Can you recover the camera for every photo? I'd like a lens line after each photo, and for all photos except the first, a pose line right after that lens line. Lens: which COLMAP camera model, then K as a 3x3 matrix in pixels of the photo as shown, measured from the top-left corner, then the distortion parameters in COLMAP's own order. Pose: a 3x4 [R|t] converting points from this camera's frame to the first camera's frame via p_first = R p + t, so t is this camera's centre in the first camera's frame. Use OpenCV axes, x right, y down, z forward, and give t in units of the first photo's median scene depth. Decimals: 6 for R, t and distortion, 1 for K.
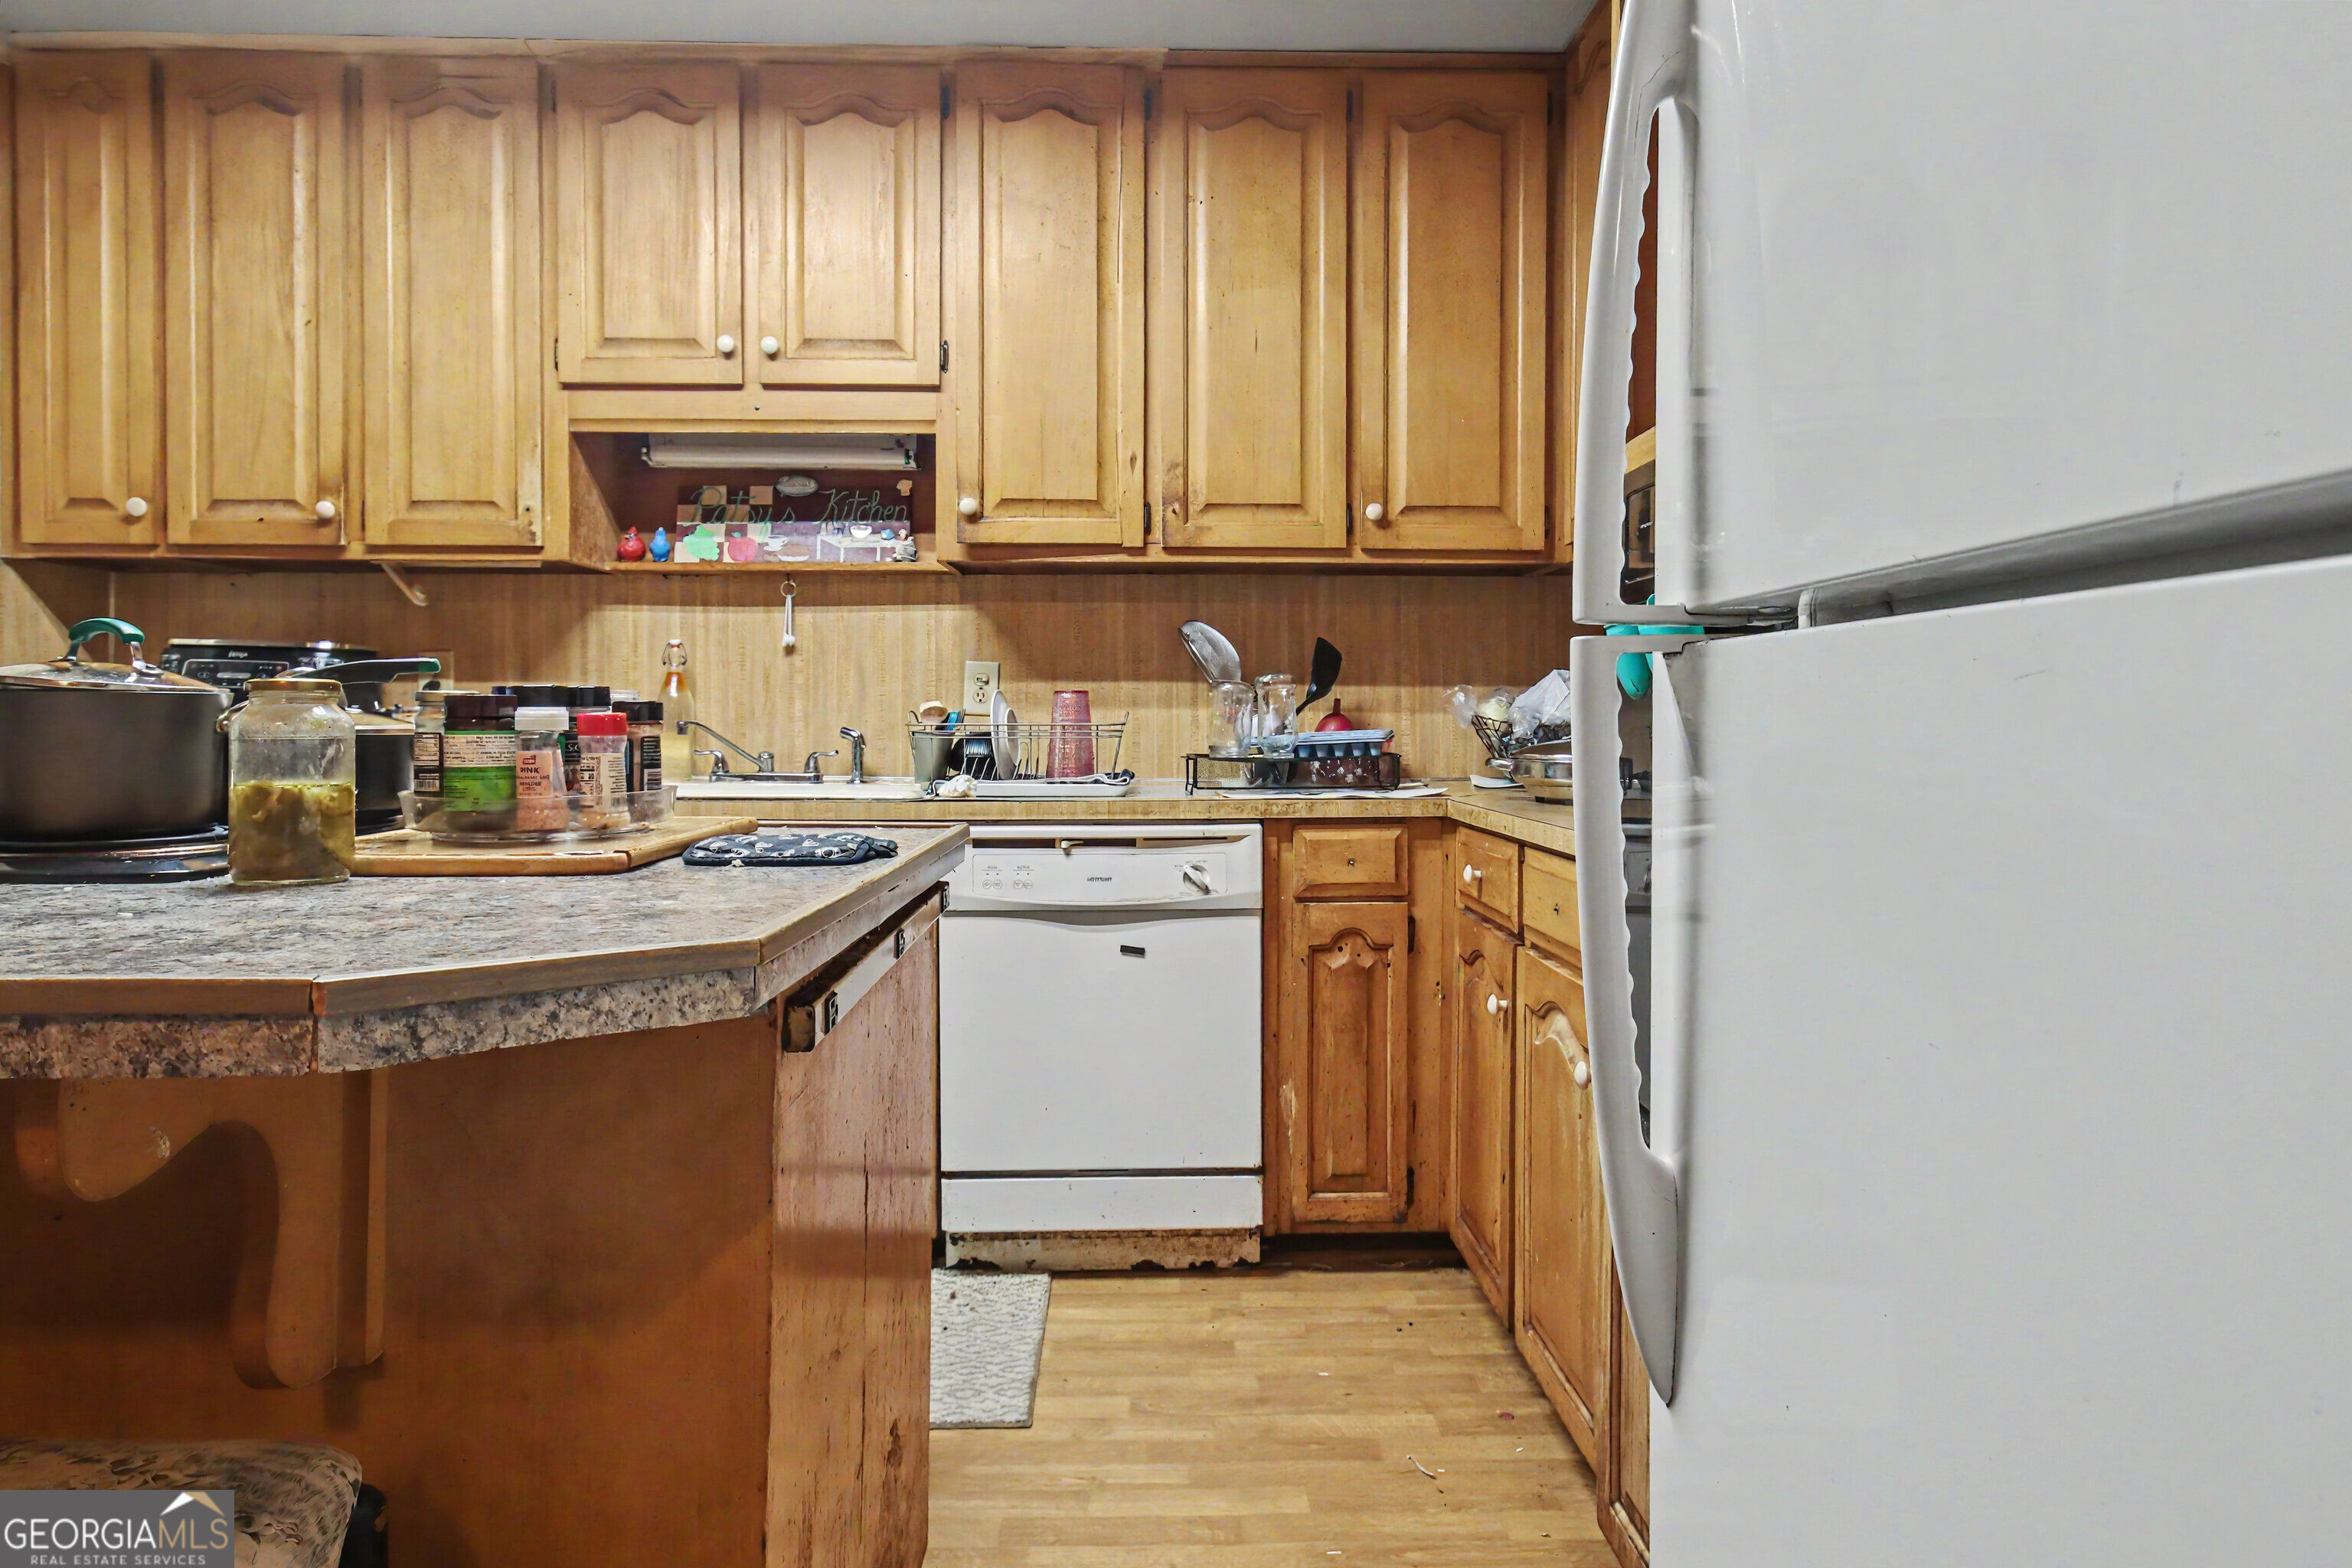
lens RADIAL K [[1416.4, 0, 1181.8], [0, 1416.4, 731.5], [0, 0, 1]] dist [0.016175, 0.001690]
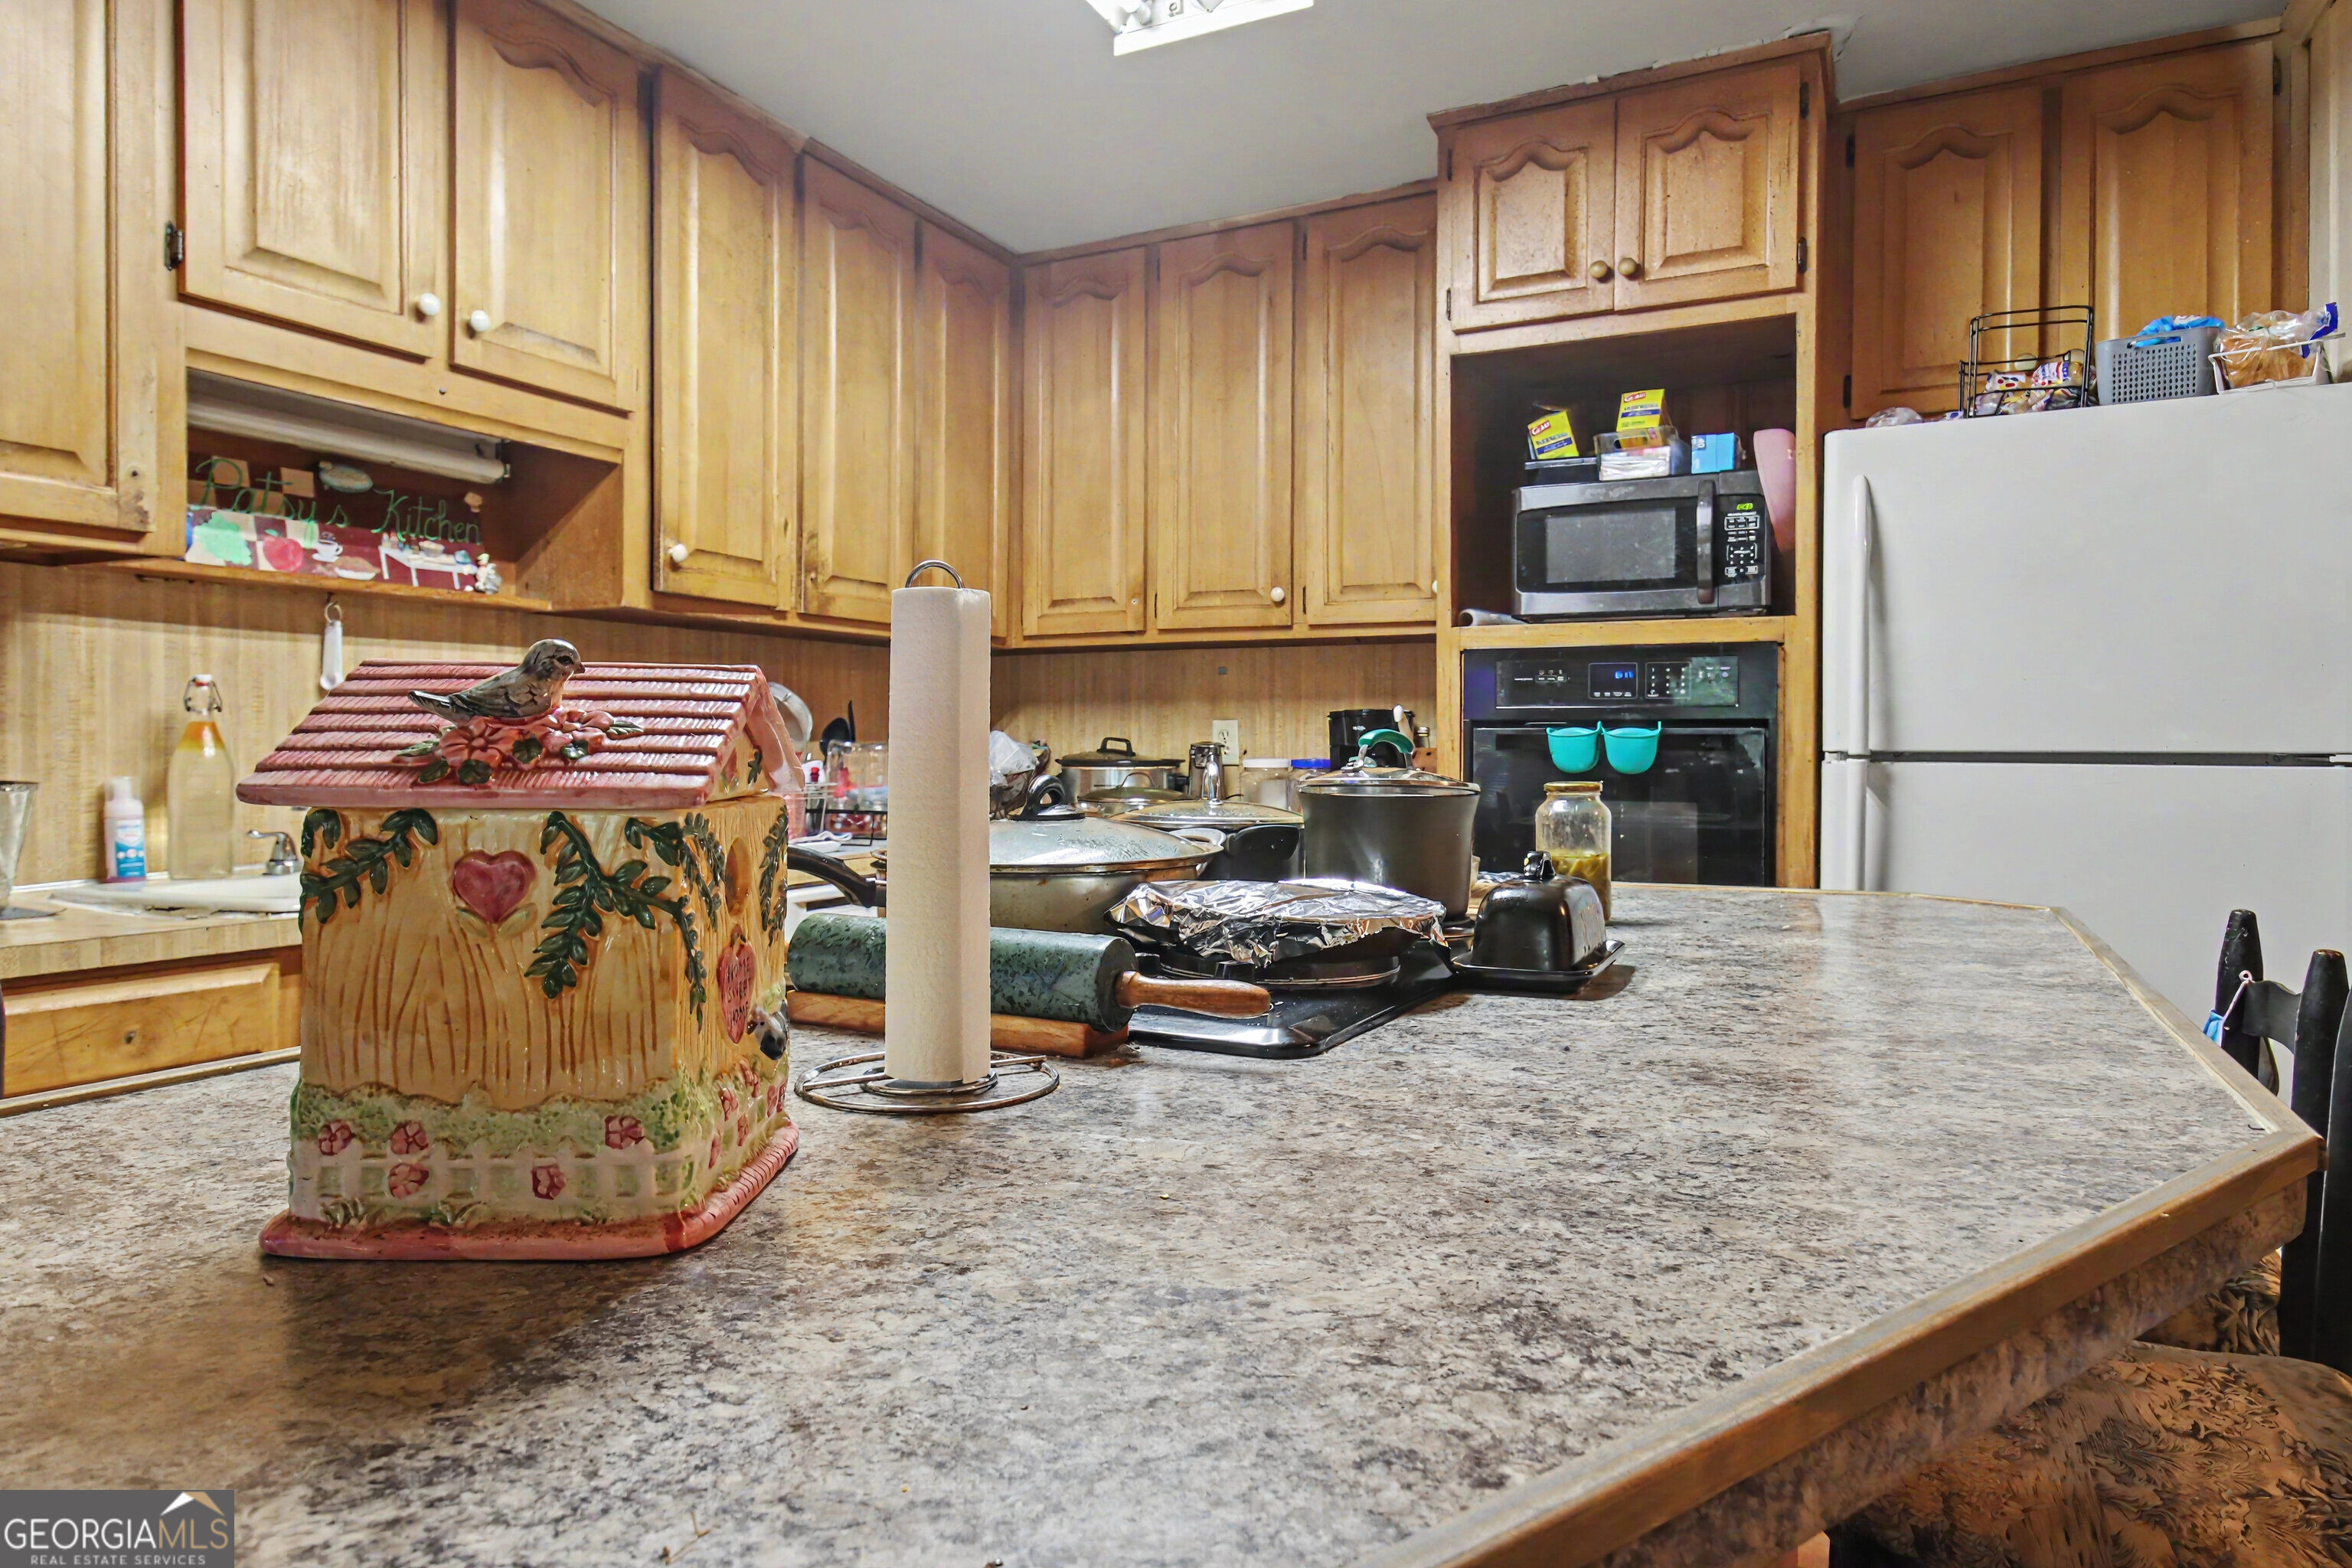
lens RADIAL K [[1416.4, 0, 1178.6], [0, 1416.4, 763.6], [0, 0, 1]] dist [0.016175, 0.001690]
pose [[0.457922, -0.010439, 0.888931, -0.751641], [0.000447, 0.999934, 0.011513, -0.029118], [-0.888992, -0.004875, 0.457896, 0.255269]]
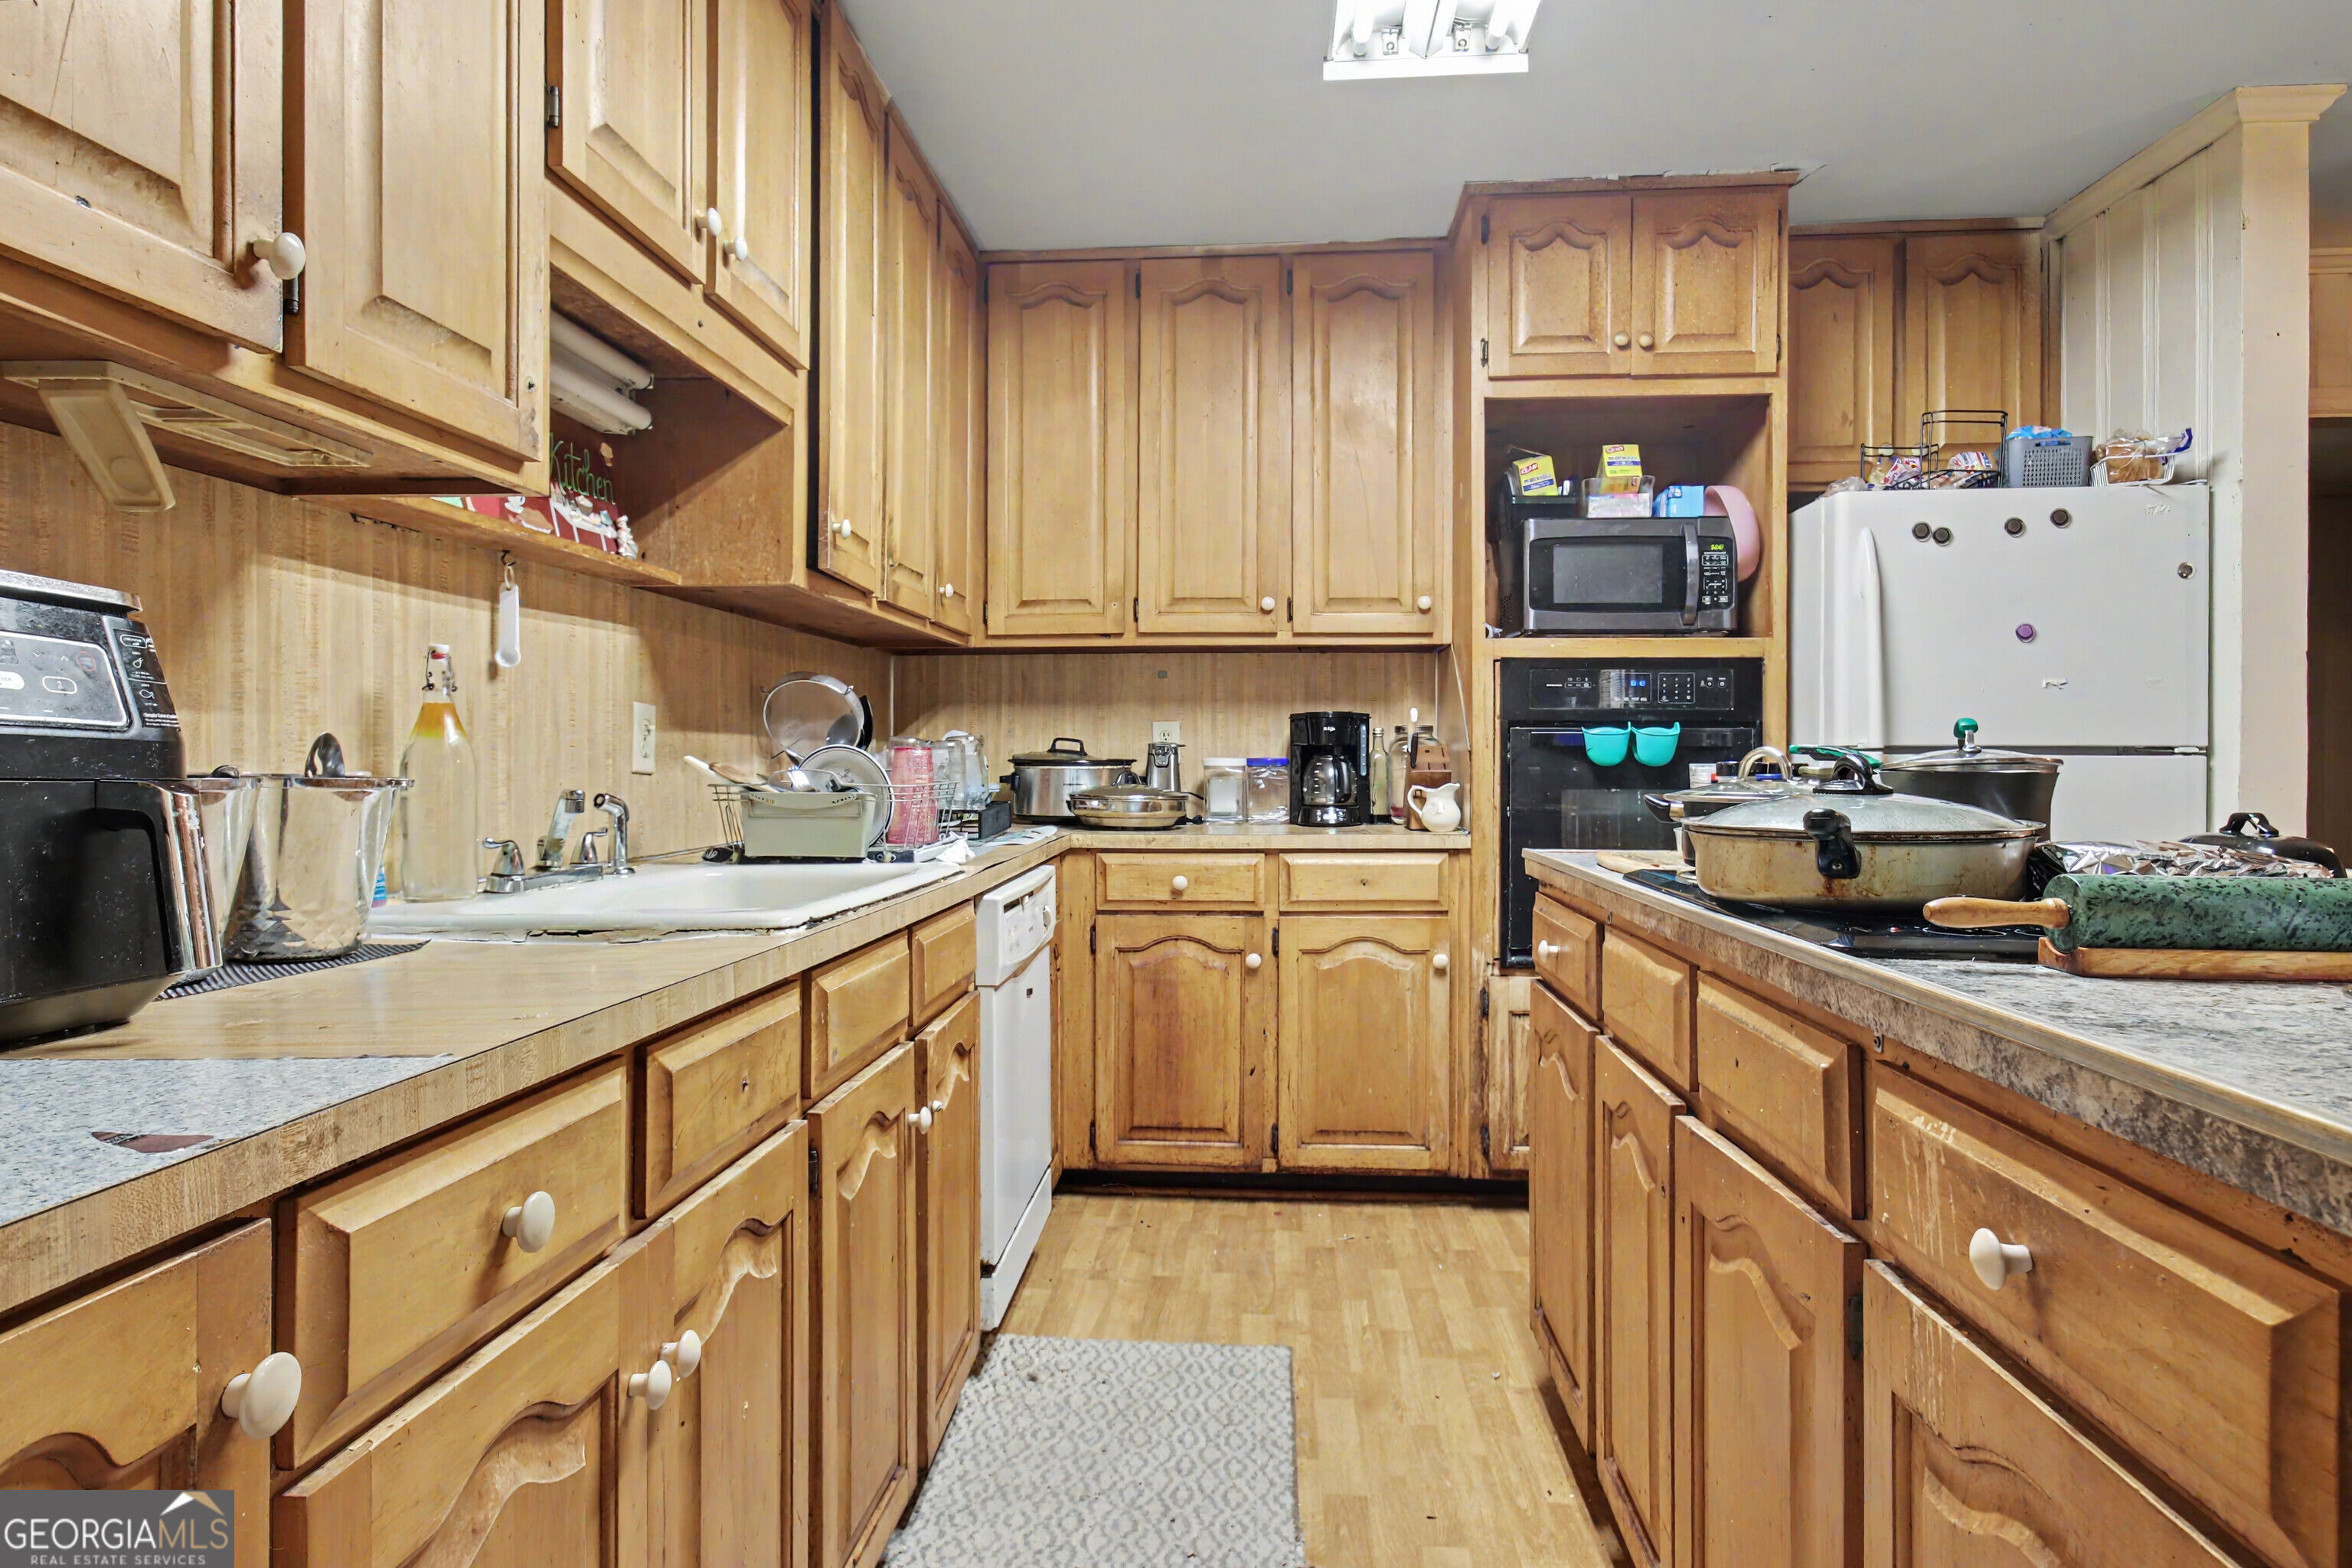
lens RADIAL K [[1321.0, 0, 1174.9], [0, 1321.0, 778.5], [0, 0, 1]] dist [0.000344, 0.008837]
pose [[0.083197, -0.015821, 0.996408, -0.838325], [0.002711, 0.999874, 0.015650, -0.019883], [-0.996529, 0.001399, 0.083229, 0.666230]]
